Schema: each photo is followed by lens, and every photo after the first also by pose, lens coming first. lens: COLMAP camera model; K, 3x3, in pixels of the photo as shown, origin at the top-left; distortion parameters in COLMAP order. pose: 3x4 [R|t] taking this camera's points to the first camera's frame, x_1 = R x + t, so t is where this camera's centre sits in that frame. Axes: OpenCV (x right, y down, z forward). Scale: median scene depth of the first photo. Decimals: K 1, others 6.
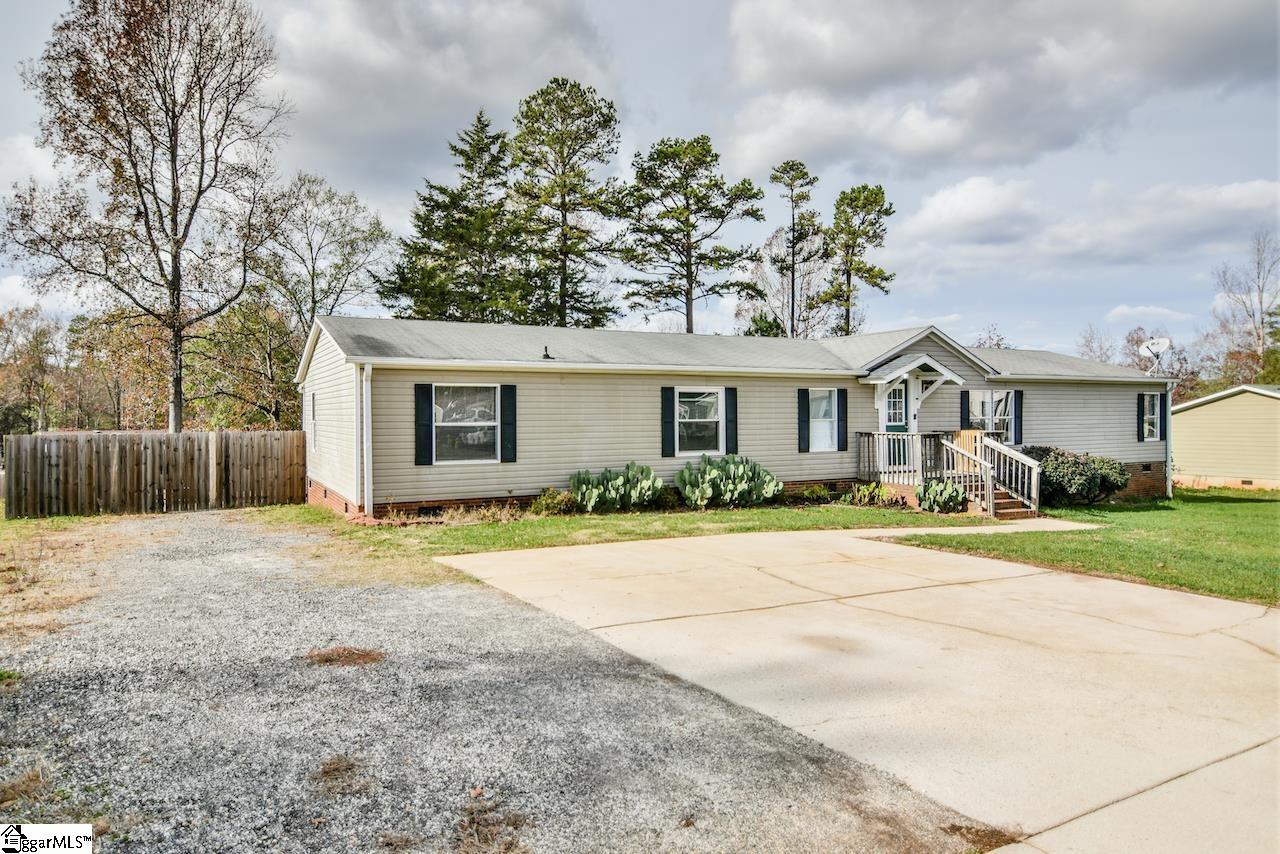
lens RADIAL K [[771.0, 0, 607.9], [0, 771.0, 418.1], [0, 0, 1]] dist [-0.005247, -0.007912]
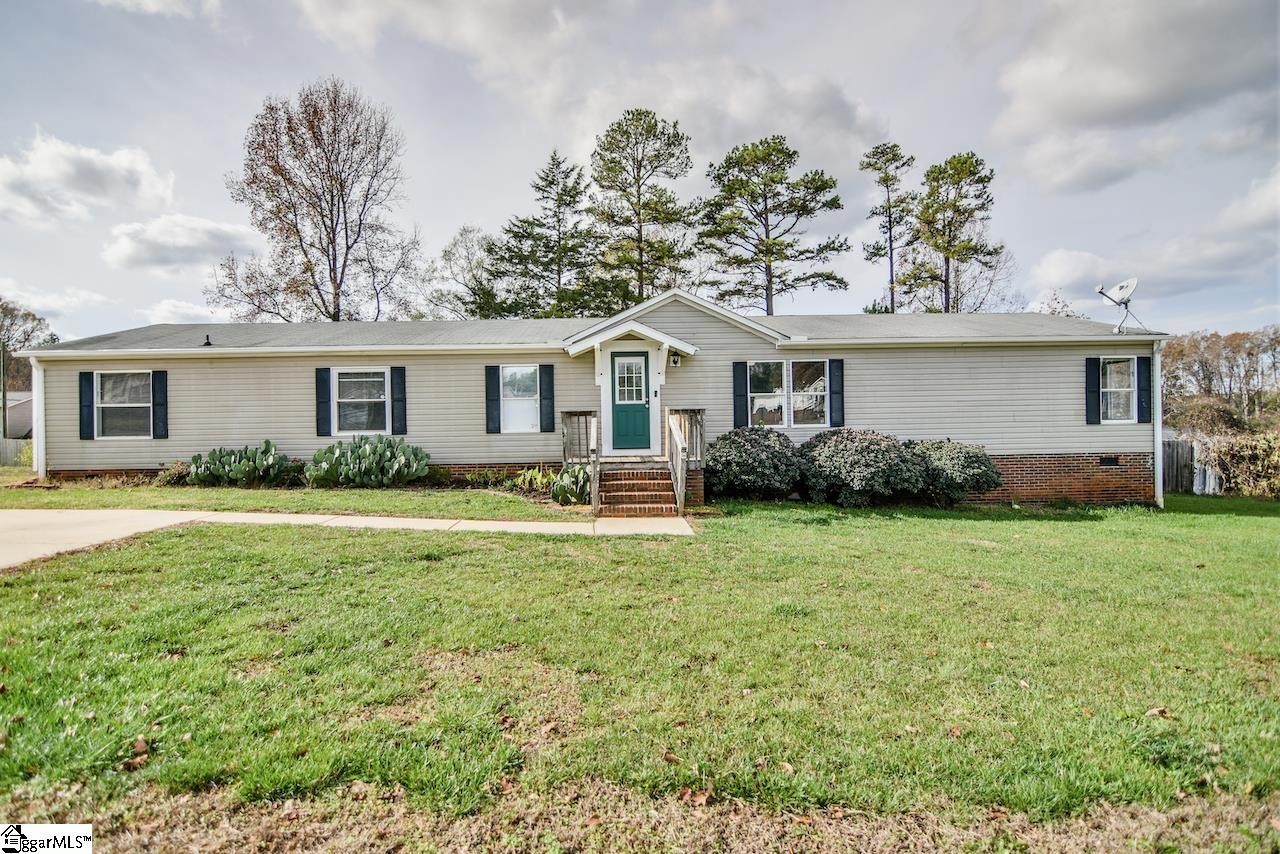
lens RADIAL K [[620.1, 0, 625.6], [0, 620.1, 422.3], [0, 0, 1]] dist [-0.012699, -0.000915]
pose [[0.903927, -0.005077, -0.427657, 0.712569], [0.009244, 0.999928, 0.007668, 0.026282], [0.427587, -0.010884, 0.903909, 0.380872]]
